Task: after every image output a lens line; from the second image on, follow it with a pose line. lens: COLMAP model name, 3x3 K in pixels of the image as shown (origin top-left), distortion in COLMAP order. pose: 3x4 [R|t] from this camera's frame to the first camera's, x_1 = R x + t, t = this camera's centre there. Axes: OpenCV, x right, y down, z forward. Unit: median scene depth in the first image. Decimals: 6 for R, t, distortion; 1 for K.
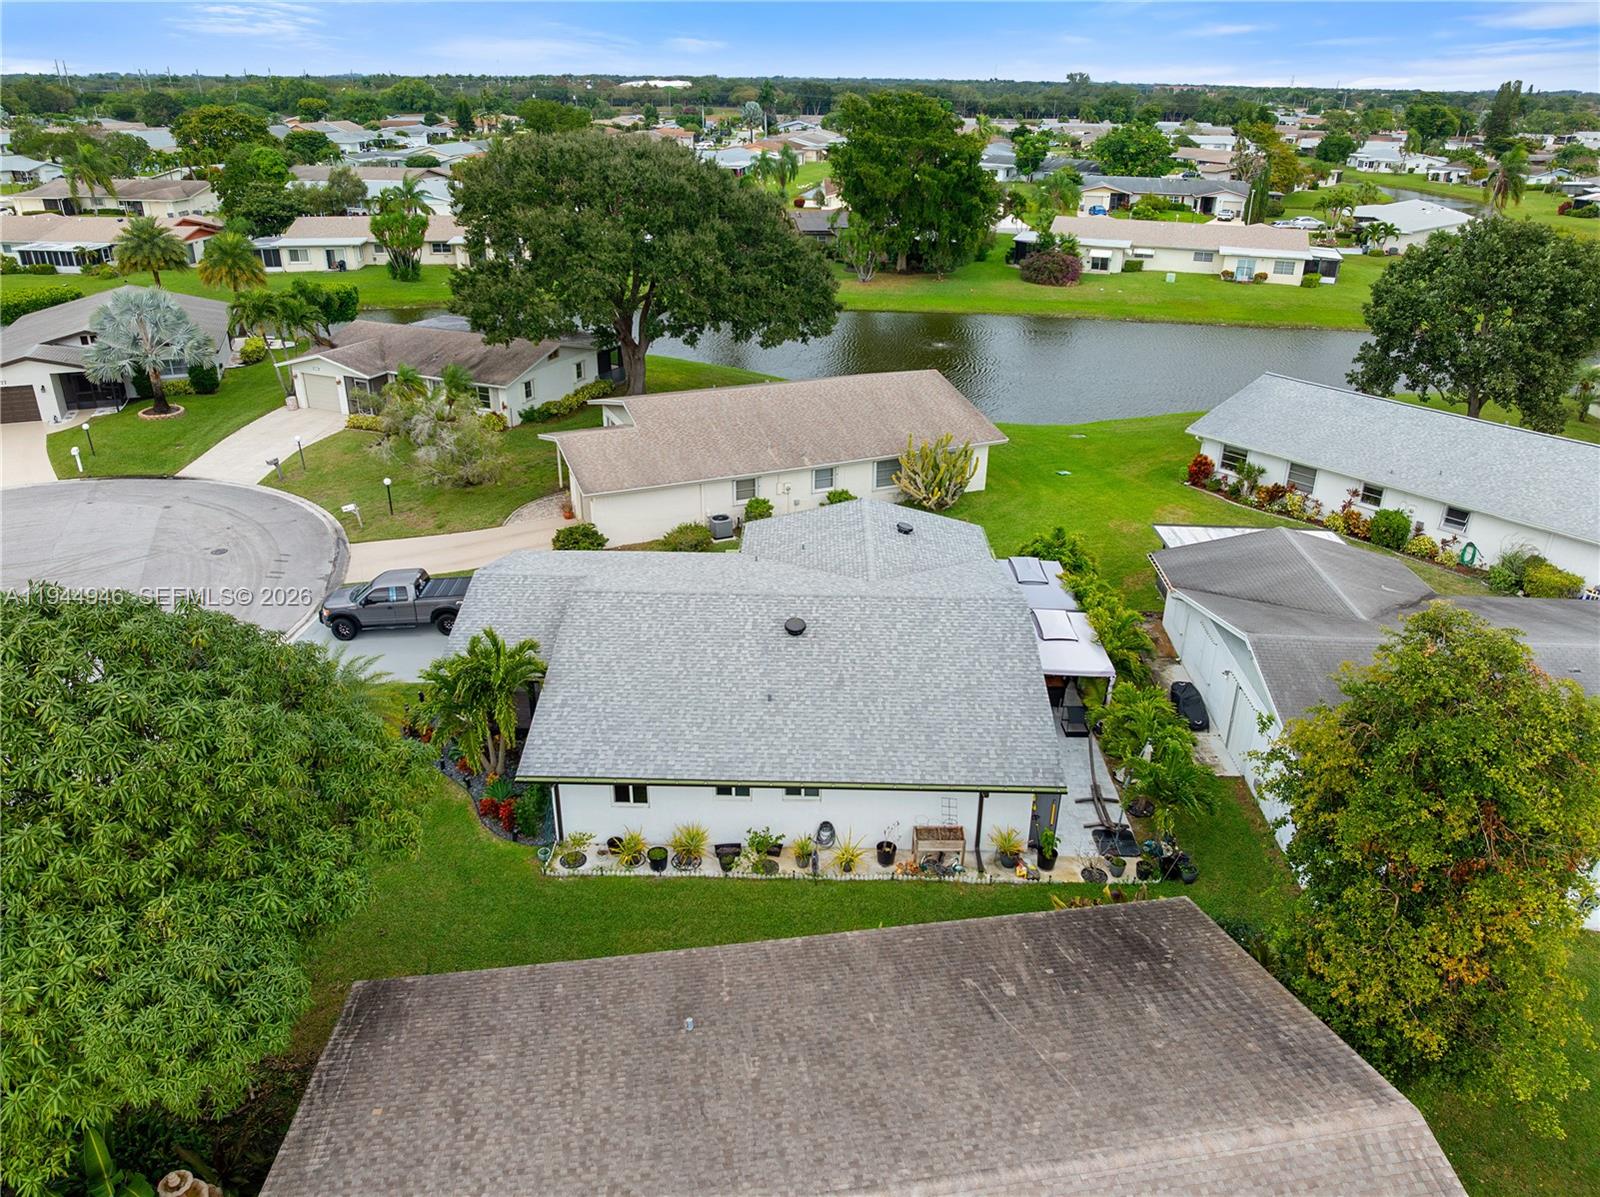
lens RADIAL K [[1136.4, 0, 799.2], [0, 1136.4, 575.5], [0, 0, 1]] dist [-0.008325, -0.038756]
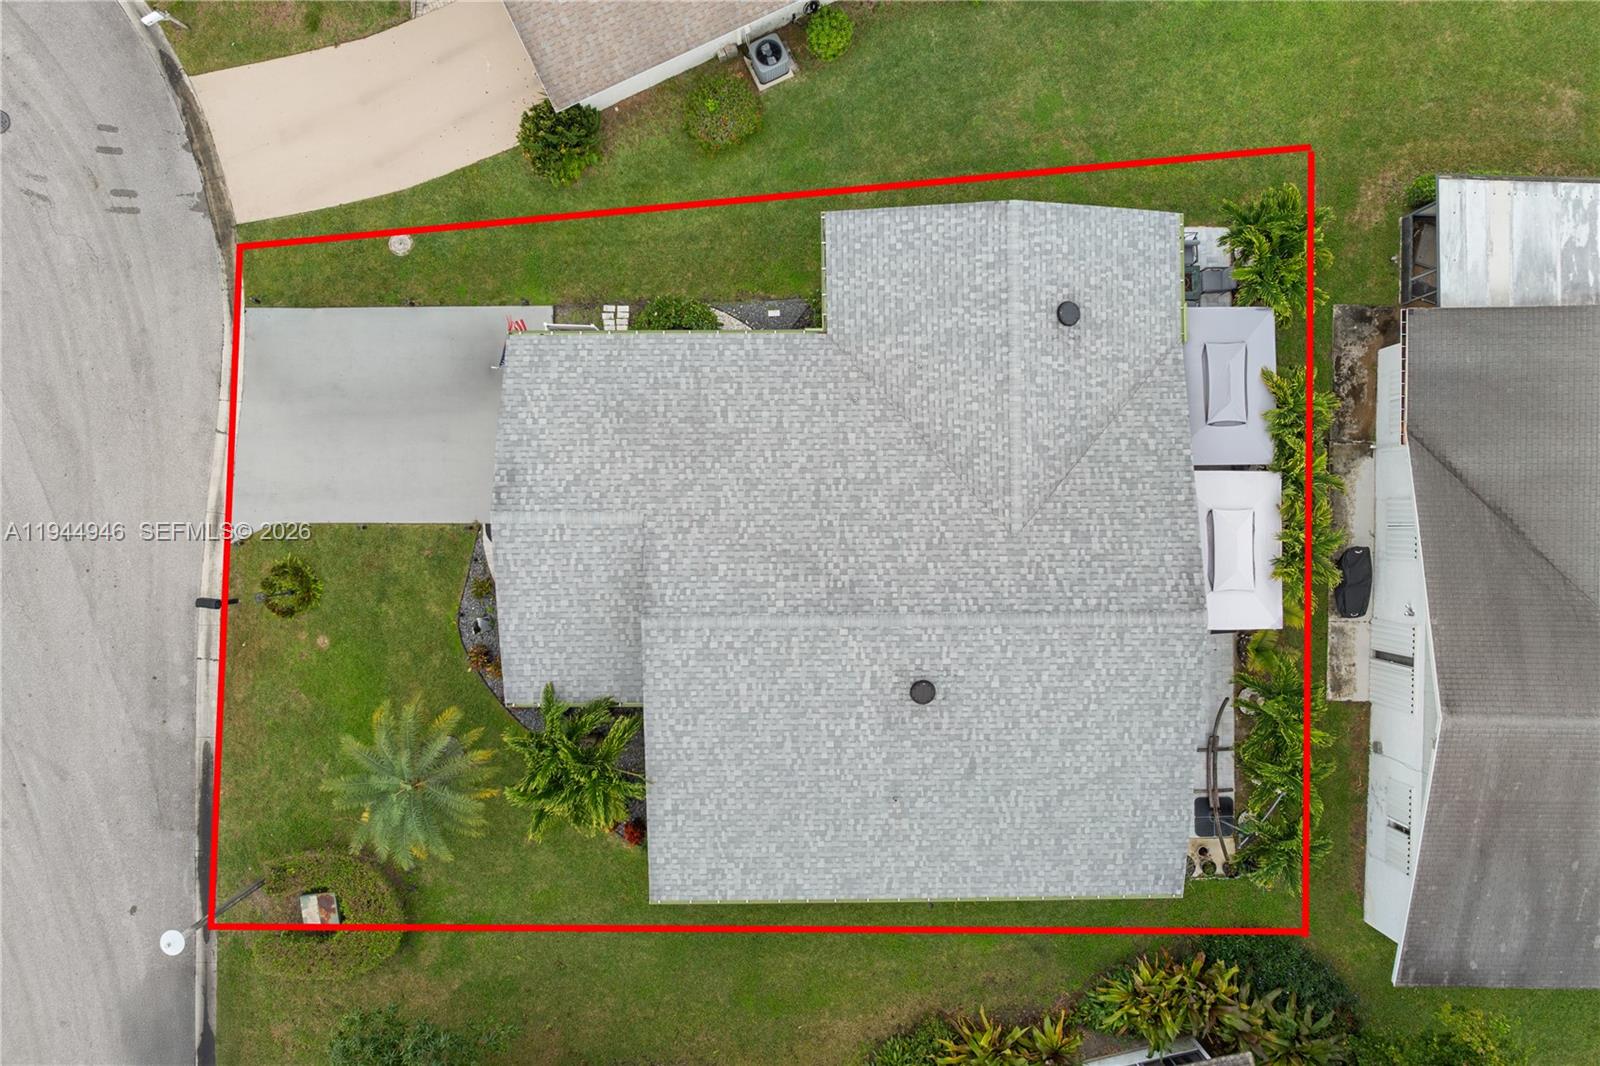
lens RADIAL K [[1115.1, 0, 796.7], [0, 1115.1, 526.2], [0, 0, 1]] dist [-0.010993, 0.000884]
pose [[0.999603, -0.027999, 0.003108, -0.098544], [0.008710, 0.412090, 0.911102, -0.779847], [-0.026791, -0.910713, 0.412170, 0.791846]]
